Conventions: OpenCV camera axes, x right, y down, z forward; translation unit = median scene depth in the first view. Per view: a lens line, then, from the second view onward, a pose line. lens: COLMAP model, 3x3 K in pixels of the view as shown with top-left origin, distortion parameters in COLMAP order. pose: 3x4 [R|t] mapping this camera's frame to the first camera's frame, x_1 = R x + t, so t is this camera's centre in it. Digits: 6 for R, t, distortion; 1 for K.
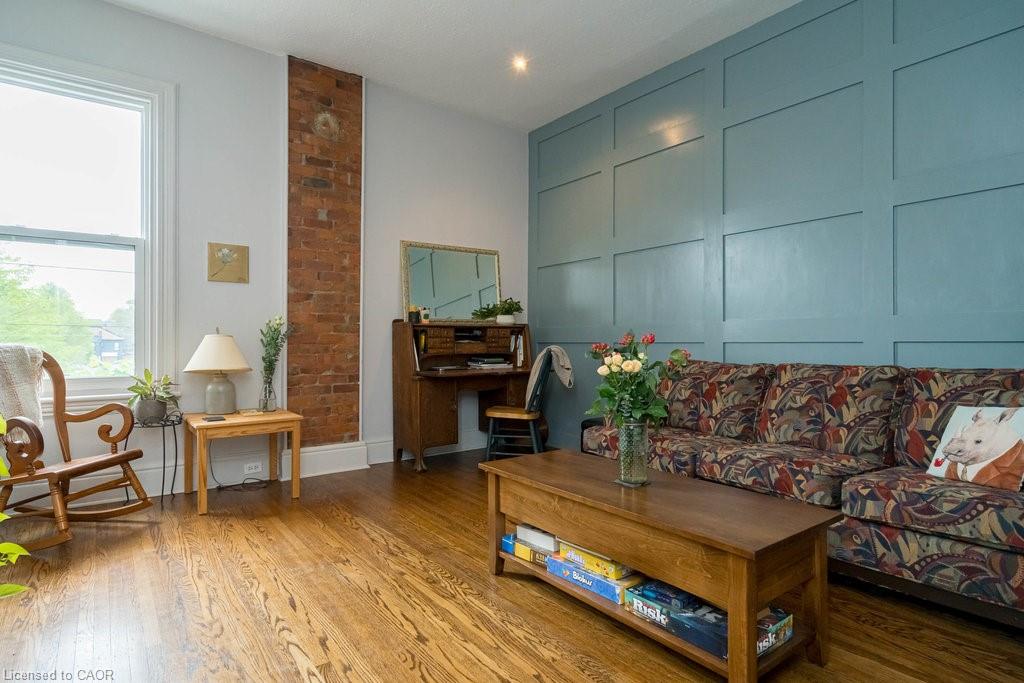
lens RADIAL K [[536.5, 0, 502.1], [0, 536.5, 336.6], [0, 0, 1]] dist [0.000744, -0.002098]
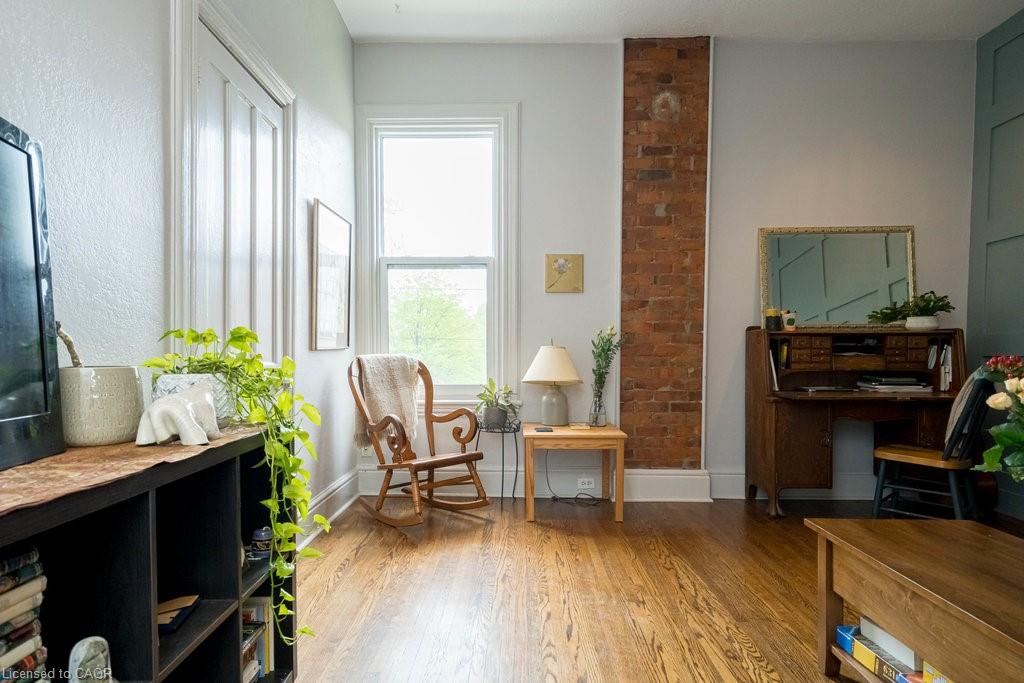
lens RADIAL K [[595.8, 0, 505.7], [0, 595.8, 369.2], [0, 0, 1]] dist [0.000006, 0.001222]
pose [[0.784442, 0.018991, -0.619911, 0.093468], [0.001979, 0.999449, 0.033122, 0.002451], [0.620199, -0.027209, 0.783973, 0.075447]]
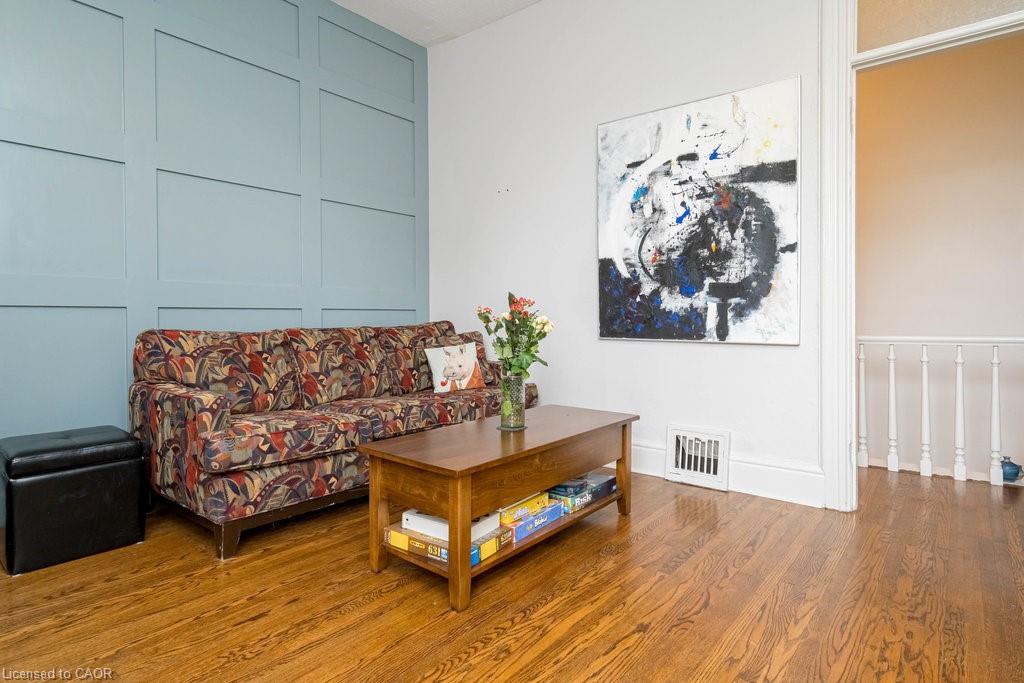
lens RADIAL K [[540.8, 0, 501.4], [0, 540.8, 315.4], [0, 0, 1]] dist [-0.000361, 0.000098]
pose [[-0.224214, -0.000688, 0.974540, -0.519756], [-0.013448, 0.999907, -0.002388, 0.018933], [-0.974447, -0.013641, -0.224202, 0.757475]]
